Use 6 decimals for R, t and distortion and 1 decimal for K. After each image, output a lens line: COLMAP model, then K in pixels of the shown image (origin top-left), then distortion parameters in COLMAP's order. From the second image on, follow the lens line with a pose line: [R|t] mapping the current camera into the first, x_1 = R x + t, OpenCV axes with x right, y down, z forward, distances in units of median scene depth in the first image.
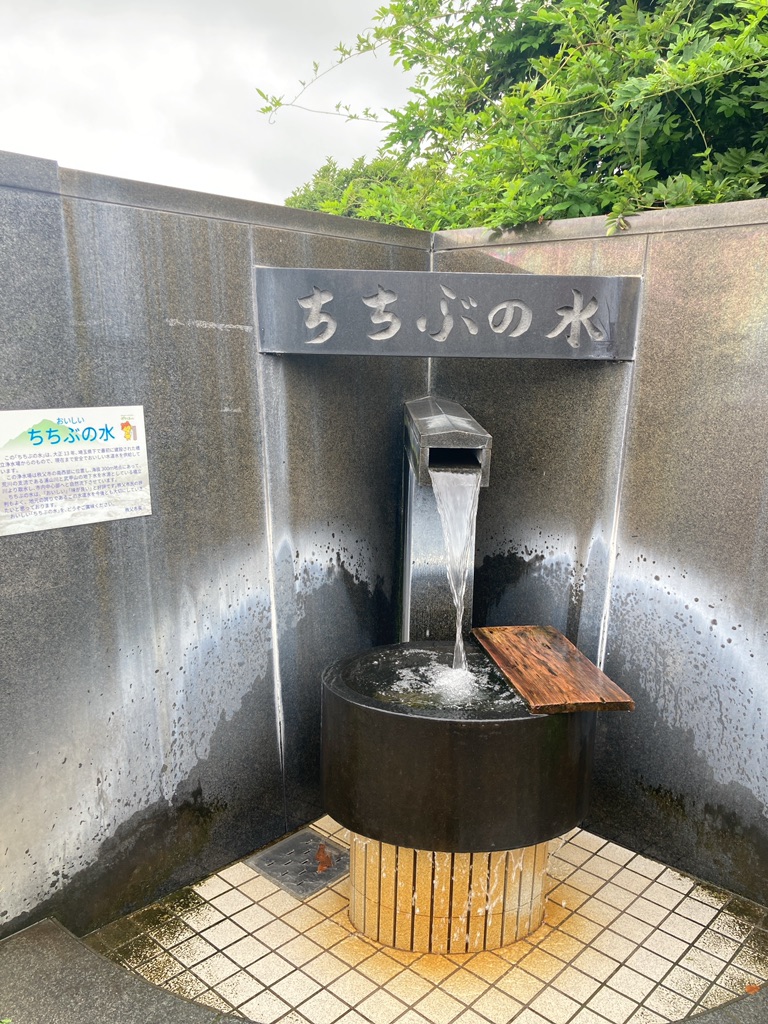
lens RADIAL K [[761.4, 0, 384.0], [0, 761.4, 512.0], [0, 0, 1]] dist [0.069246, -0.089339]
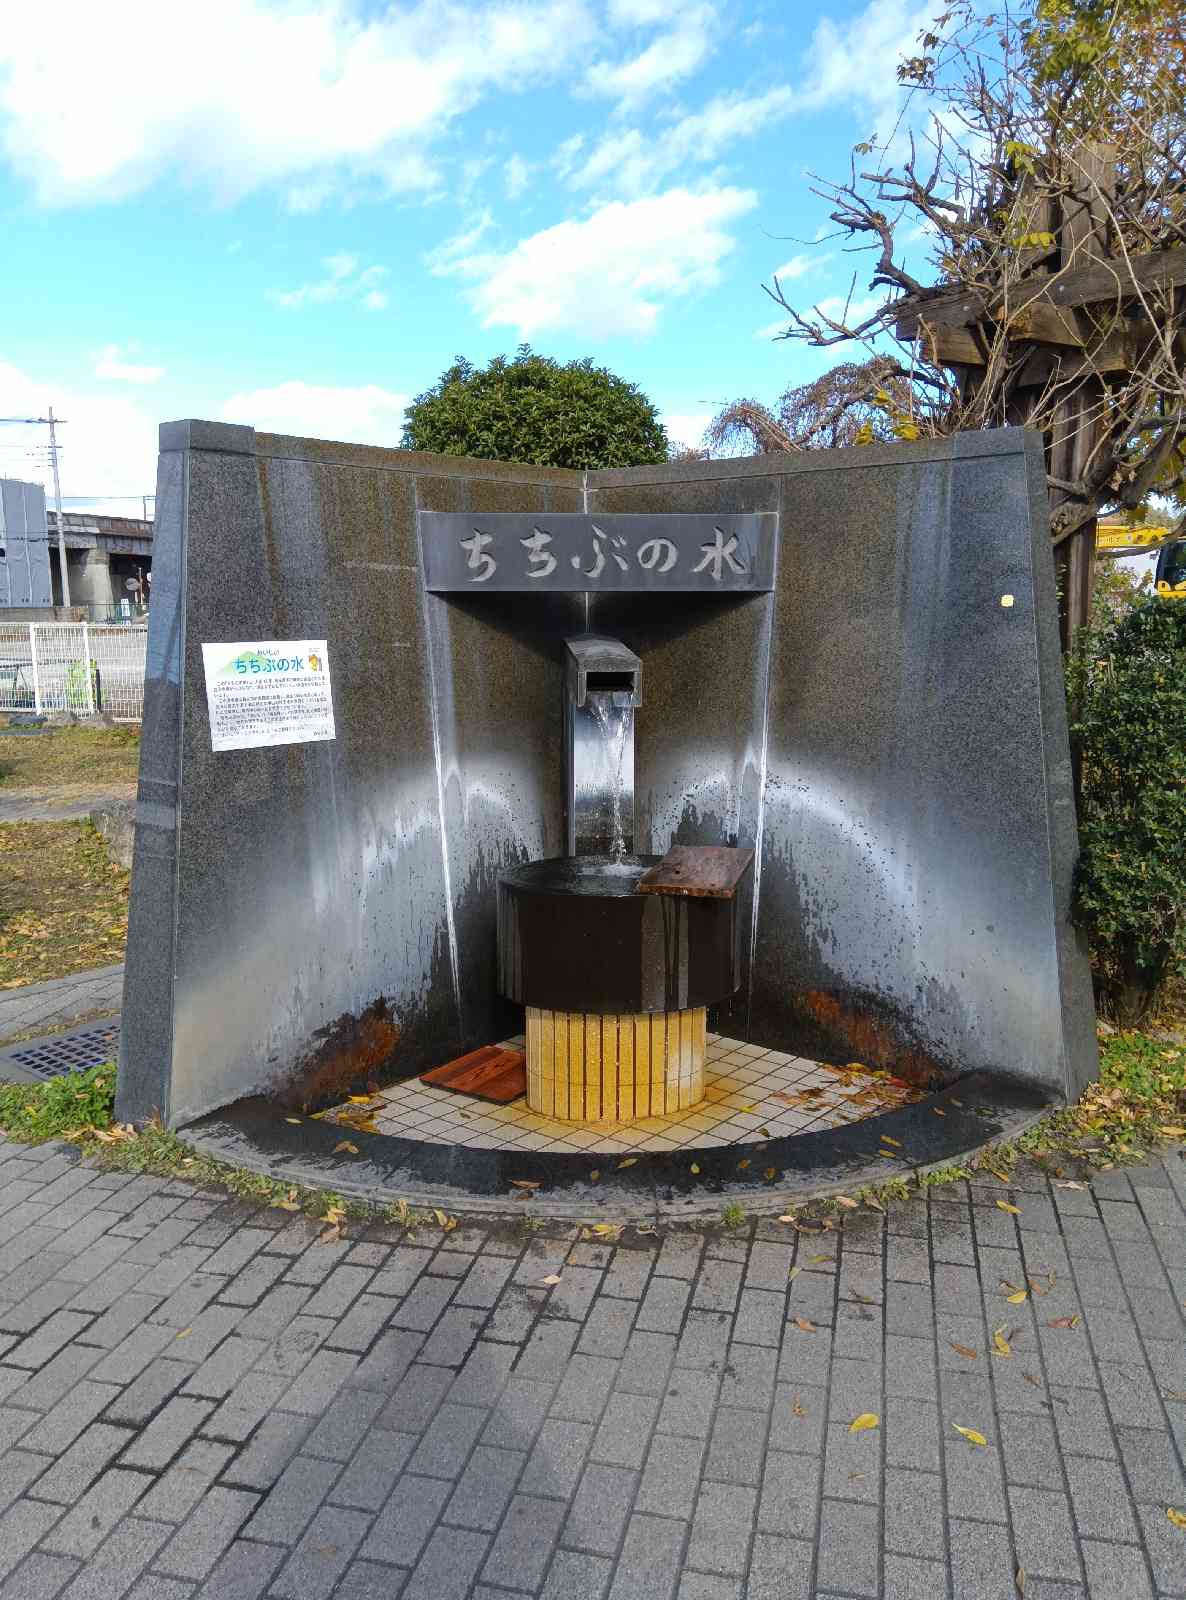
lens RADIAL K [[1044.0, 0, 593.0], [0, 1044.0, 800.0], [0, 0, 1]] dist [0.058510, 0.000348]
pose [[0.998344, -0.033487, 0.046775, -0.007303], [0.034480, 0.999193, -0.020586, 0.124342], [-0.046048, 0.022165, 0.998693, -0.478655]]
